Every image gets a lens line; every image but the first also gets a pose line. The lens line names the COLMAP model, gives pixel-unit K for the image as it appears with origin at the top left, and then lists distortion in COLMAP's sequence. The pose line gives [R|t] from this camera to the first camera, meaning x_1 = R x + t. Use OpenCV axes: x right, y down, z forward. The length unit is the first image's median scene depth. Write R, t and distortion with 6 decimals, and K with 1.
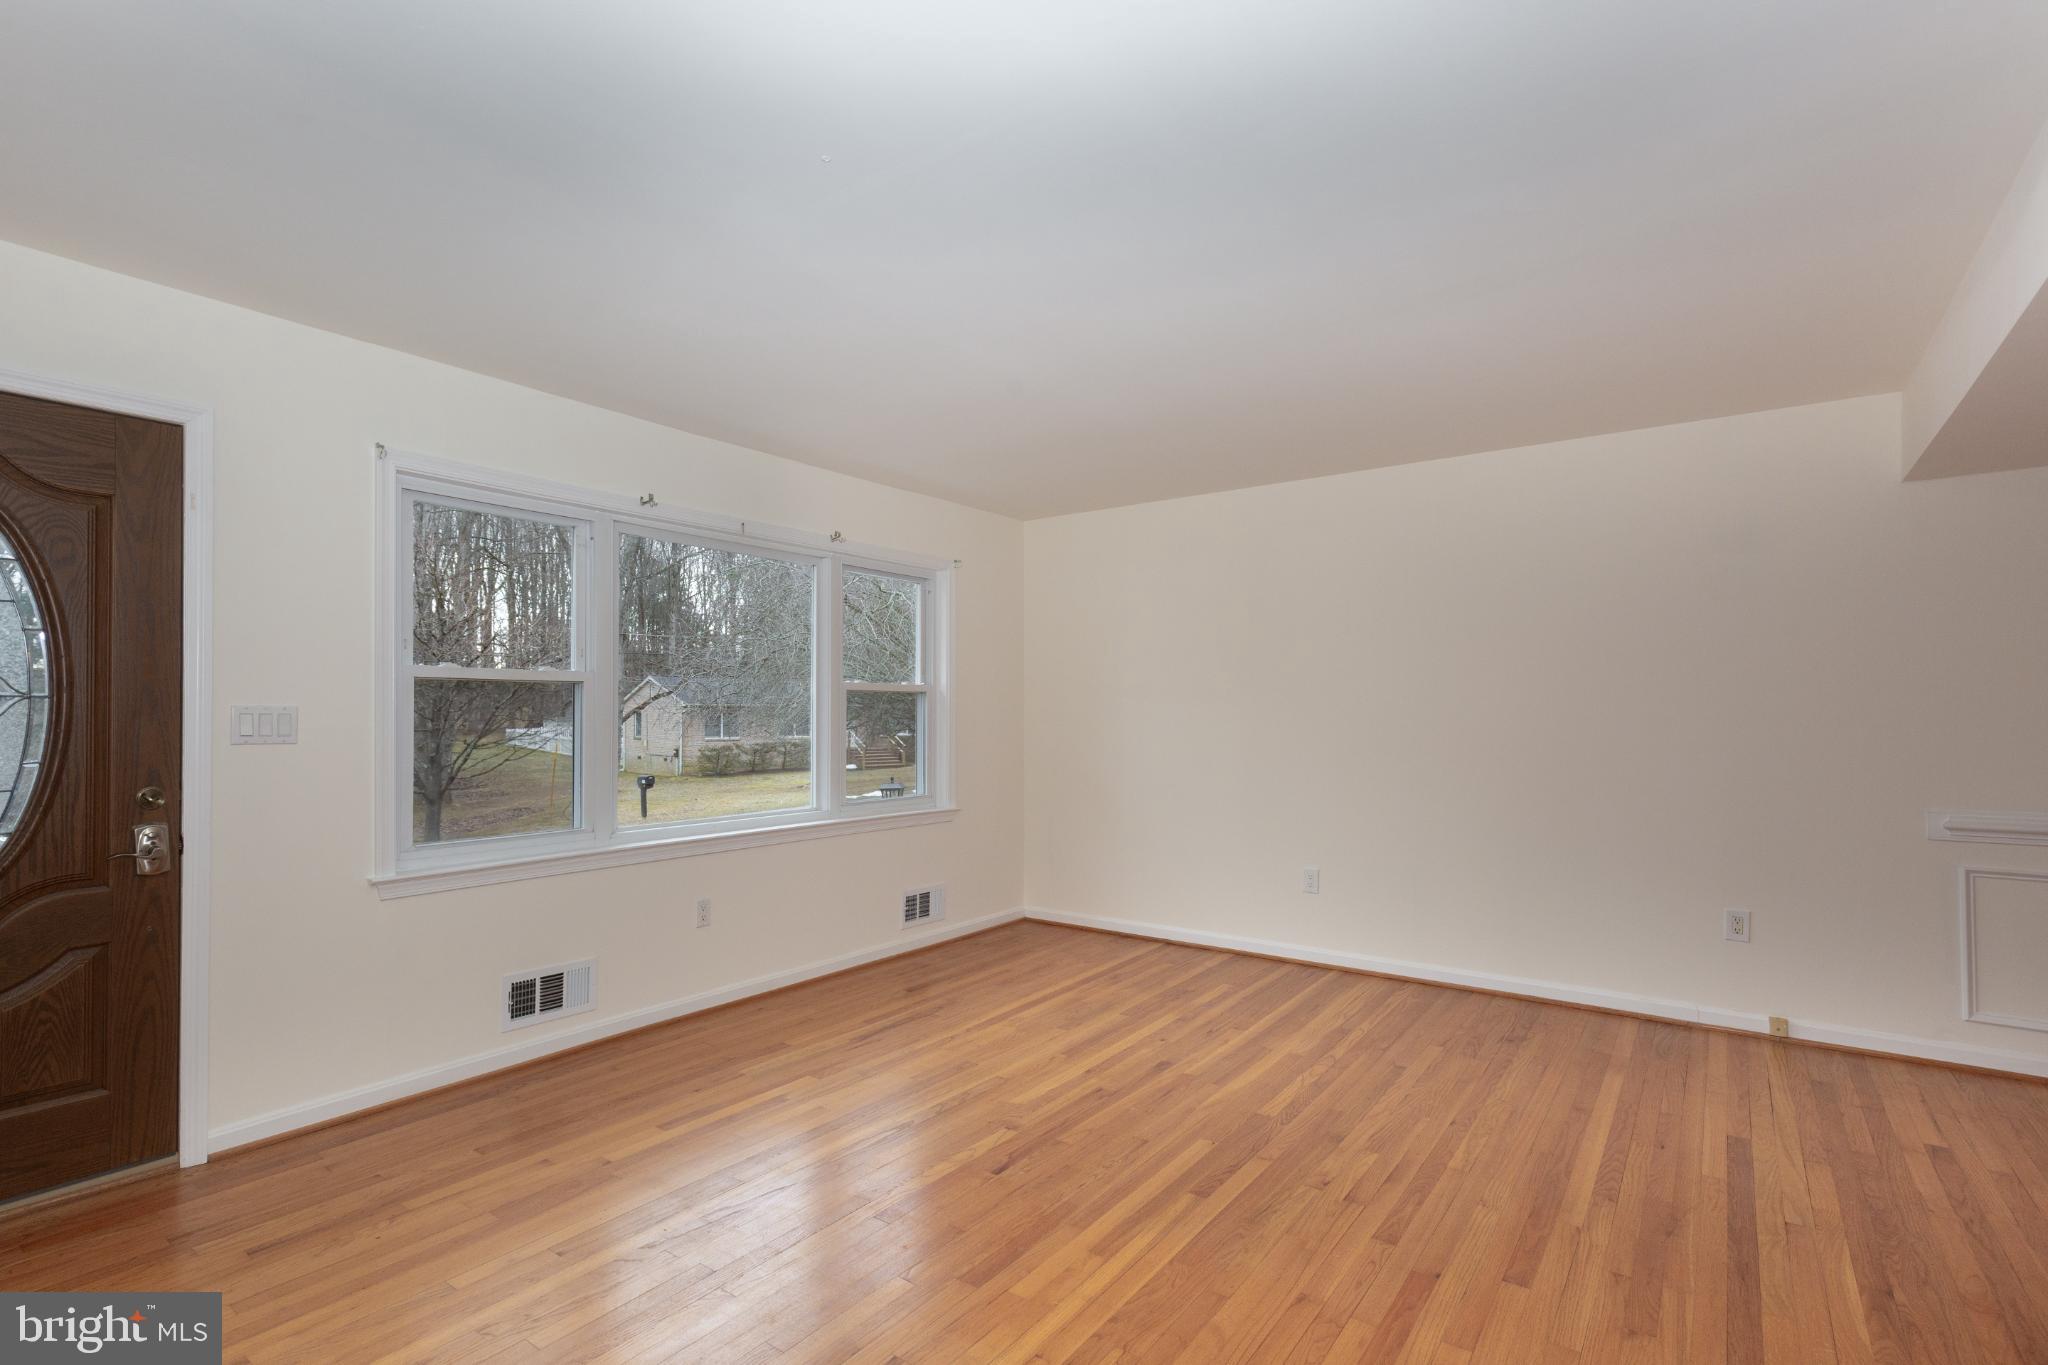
lens RADIAL K [[956.4, 0, 1033.8], [0, 956.4, 696.6], [0, 0, 1]] dist [-0.002469, -0.001803]
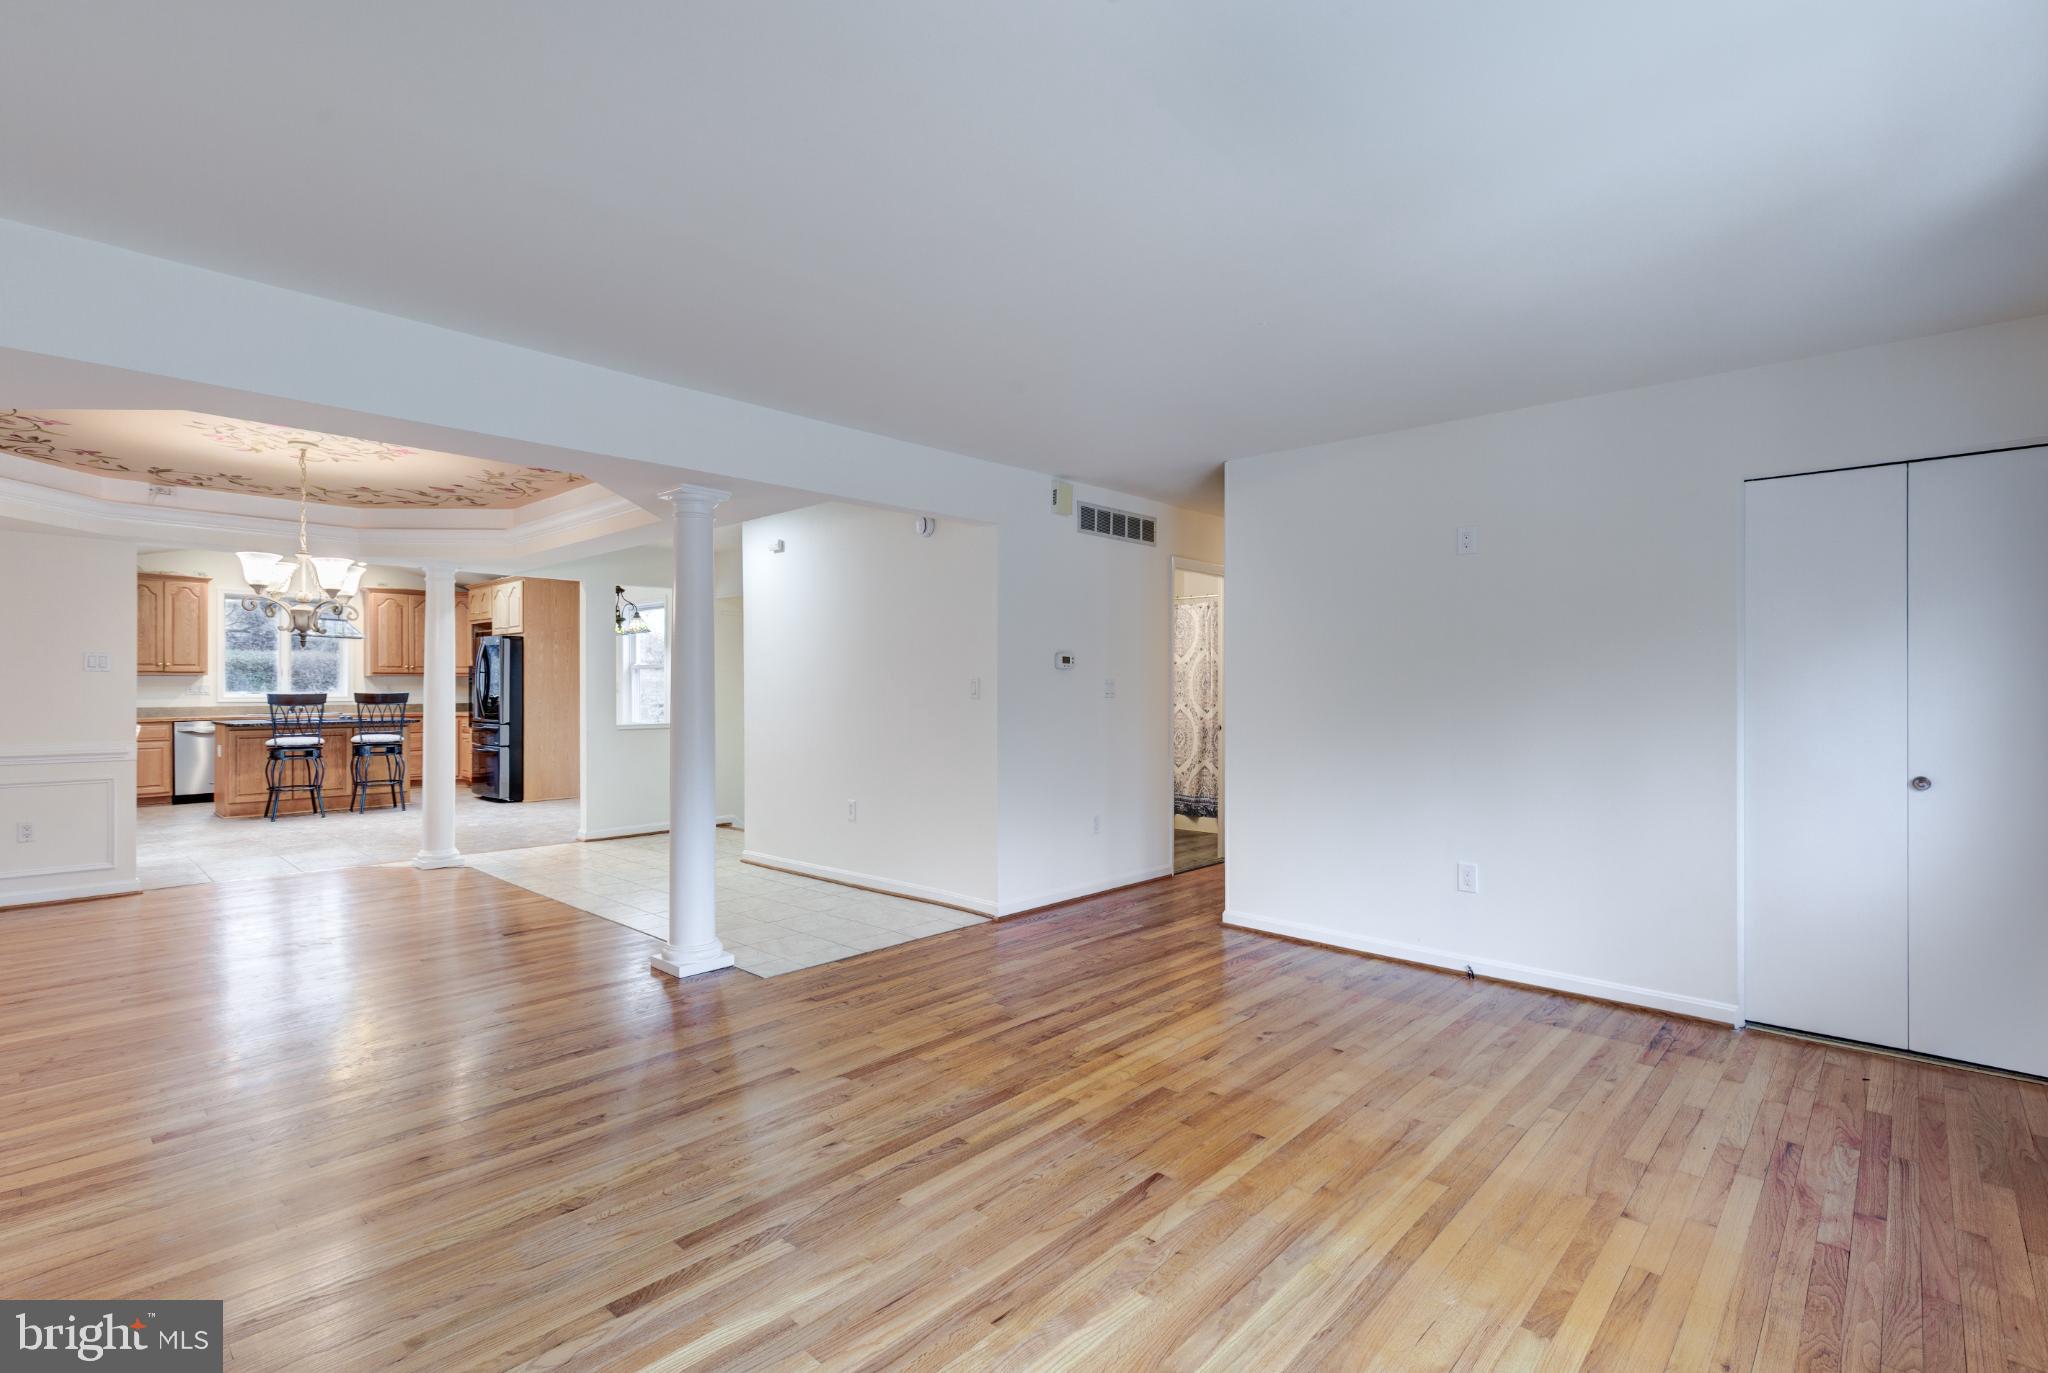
lens RADIAL K [[956.4, 0, 1050.0], [0, 956.4, 675.5], [0, 0, 1]] dist [-0.002469, -0.001803]
pose [[-0.995114, -0.004545, 0.098624, -0.018540], [-0.007288, 0.999596, -0.027466, 0.027484], [-0.098459, -0.028050, -0.994746, 1.518919]]
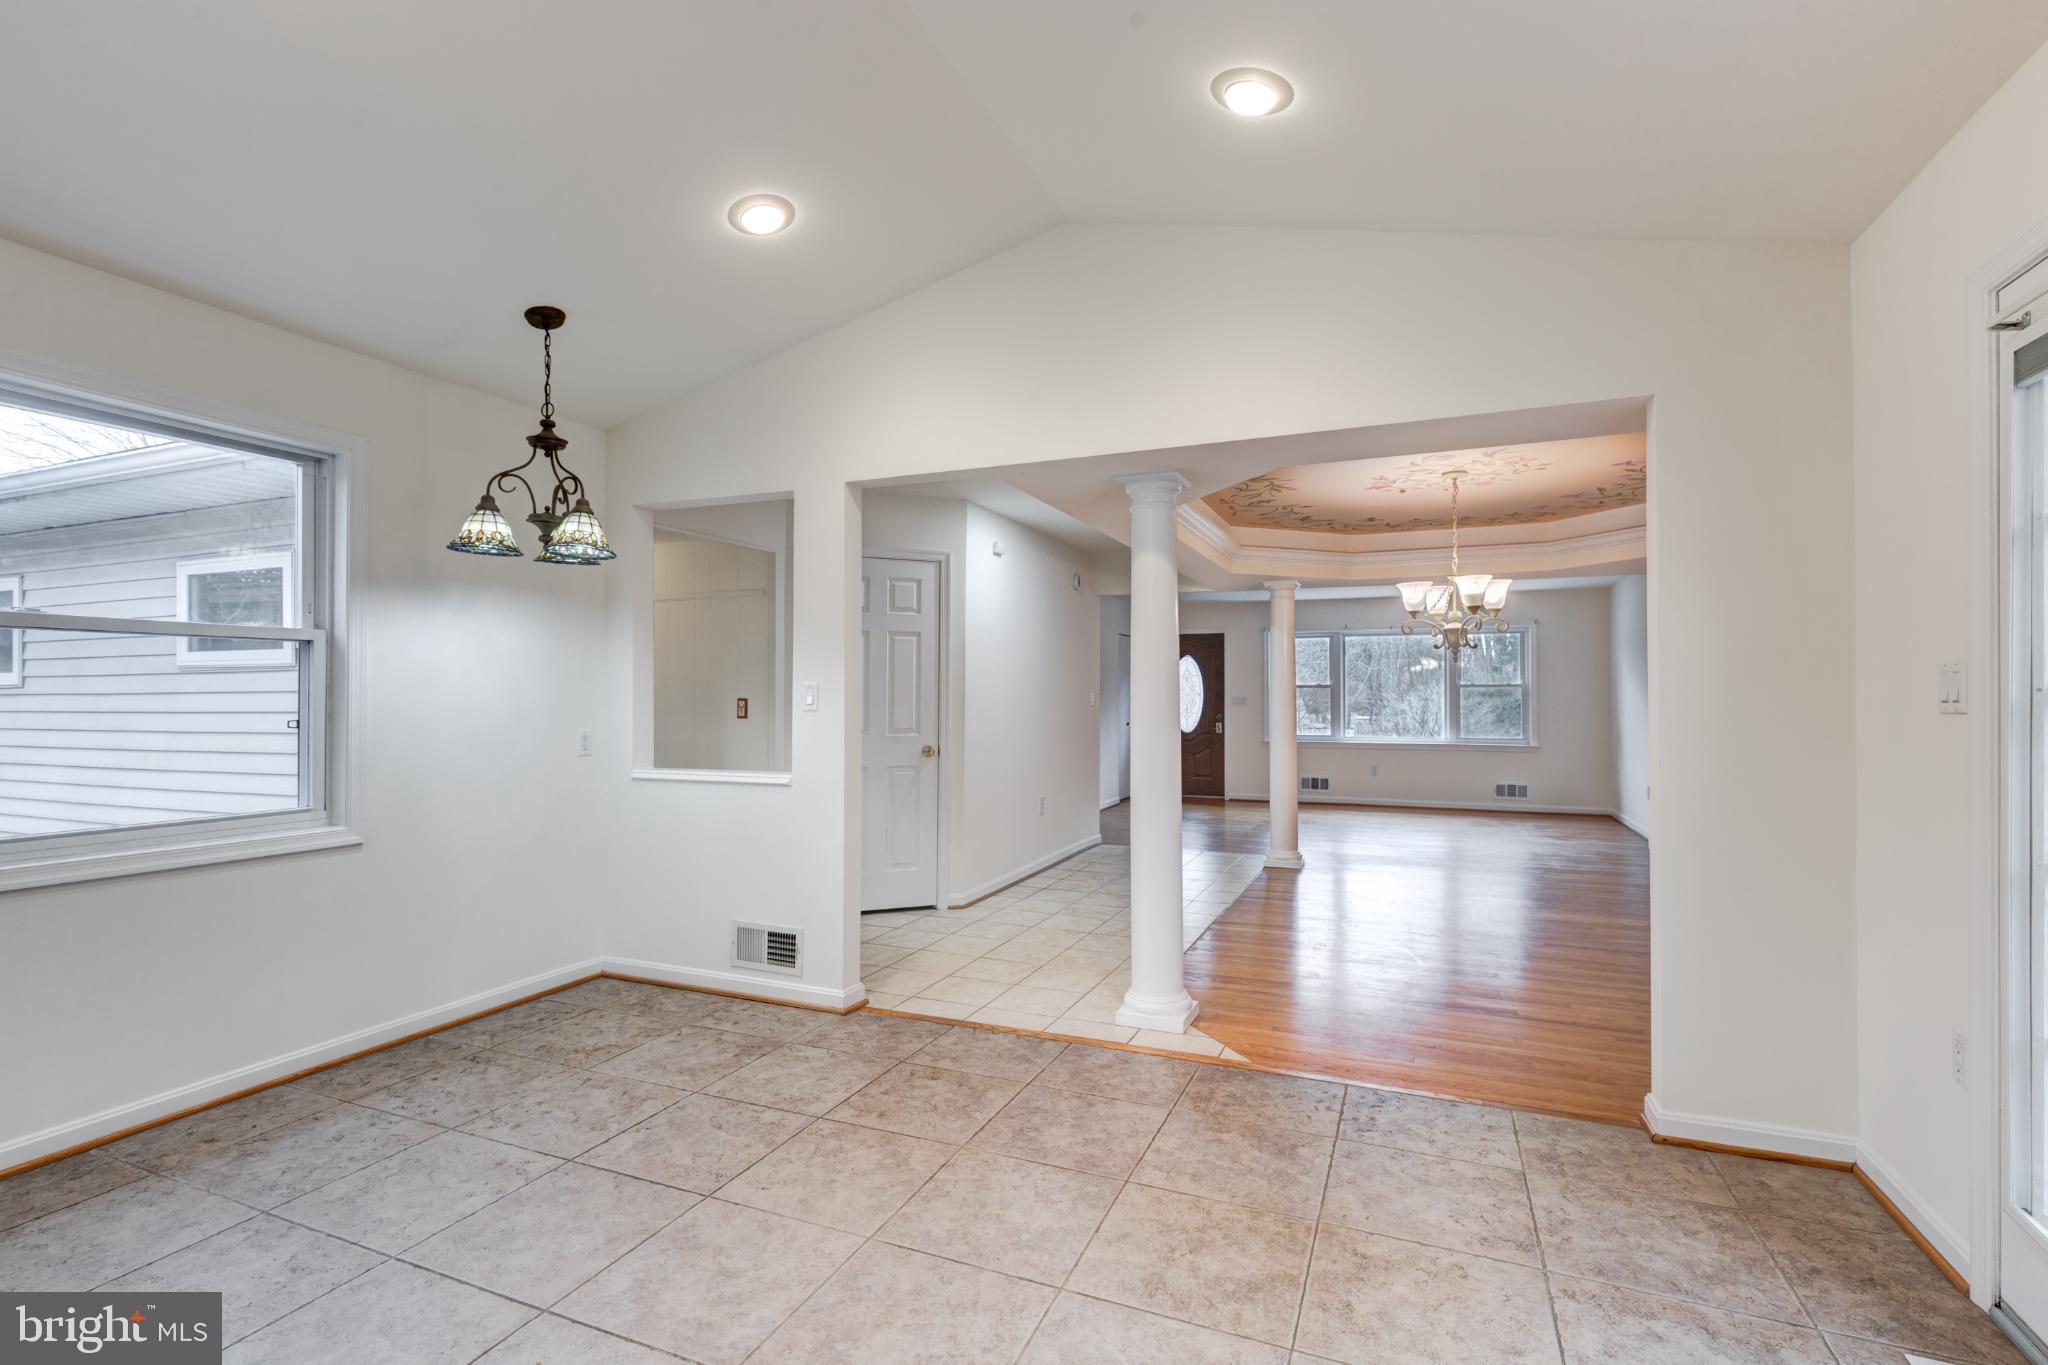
lens RADIAL K [[956.4, 0, 1019.7], [0, 956.4, 690.0], [0, 0, 1]] dist [-0.002469, -0.001803]
pose [[0.231250, -0.012974, -0.972808, 2.424536], [0.018408, 0.999790, -0.008958, 0.008834], [0.972720, -0.015836, 0.231441, -0.702769]]
